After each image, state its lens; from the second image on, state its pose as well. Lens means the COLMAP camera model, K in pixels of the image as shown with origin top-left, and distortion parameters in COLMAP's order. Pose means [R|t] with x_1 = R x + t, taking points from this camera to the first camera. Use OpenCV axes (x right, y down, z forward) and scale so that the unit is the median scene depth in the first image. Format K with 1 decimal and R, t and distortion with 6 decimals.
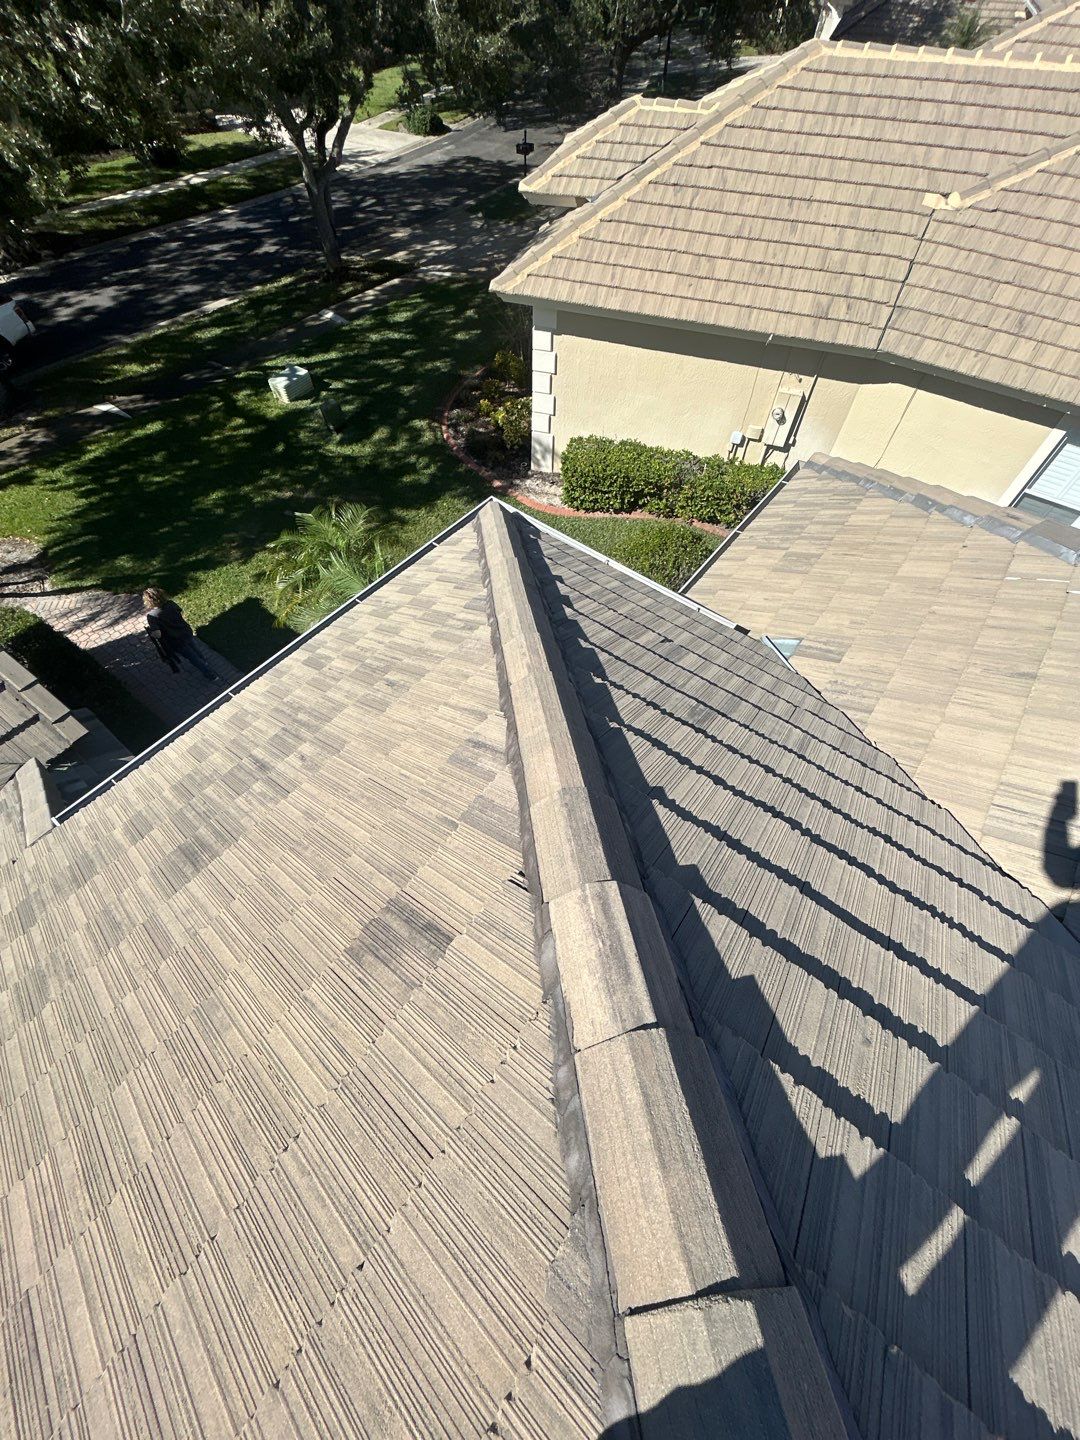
lens RADIAL K [[558.9, 0, 540.0], [0, 558.9, 720.0], [0, 0, 1]] dist [-0.002459, -0.000307]
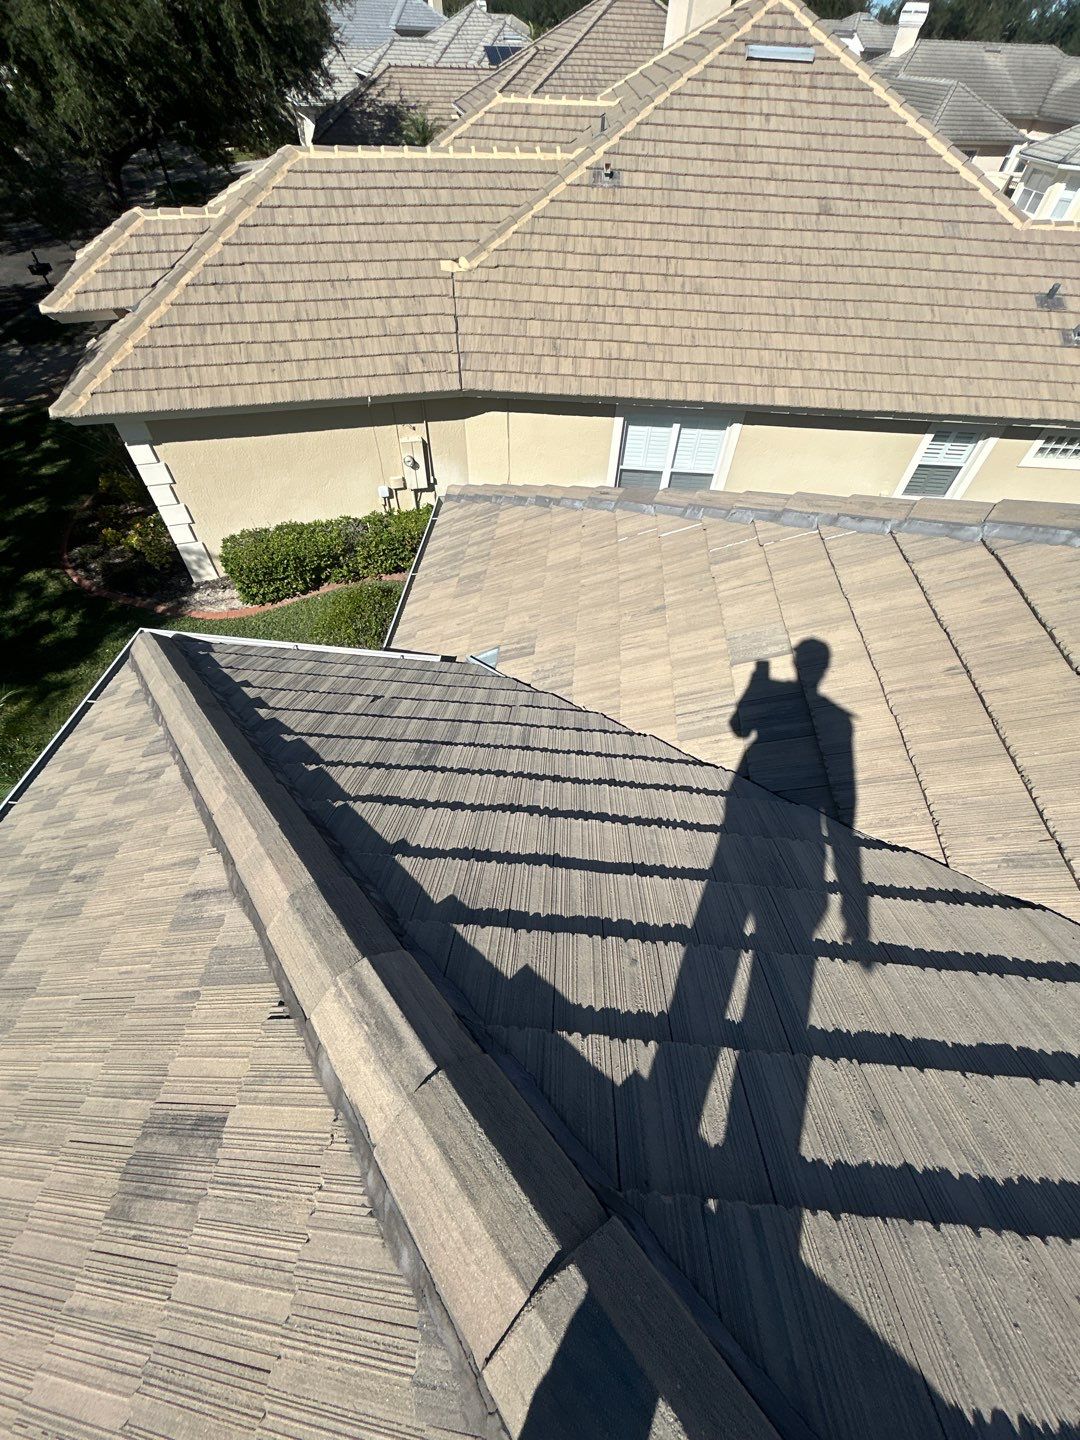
lens RADIAL K [[564.3, 0, 542.7], [0, 564.3, 721.8], [0, 0, 1]] dist [-0.003041, 0.000040]
pose [[0.838953, -0.413594, 0.353692, 0.096085], [0.441928, 0.897050, 0.000730, 0.025336], [-0.317582, 0.155694, 0.935362, -0.034678]]
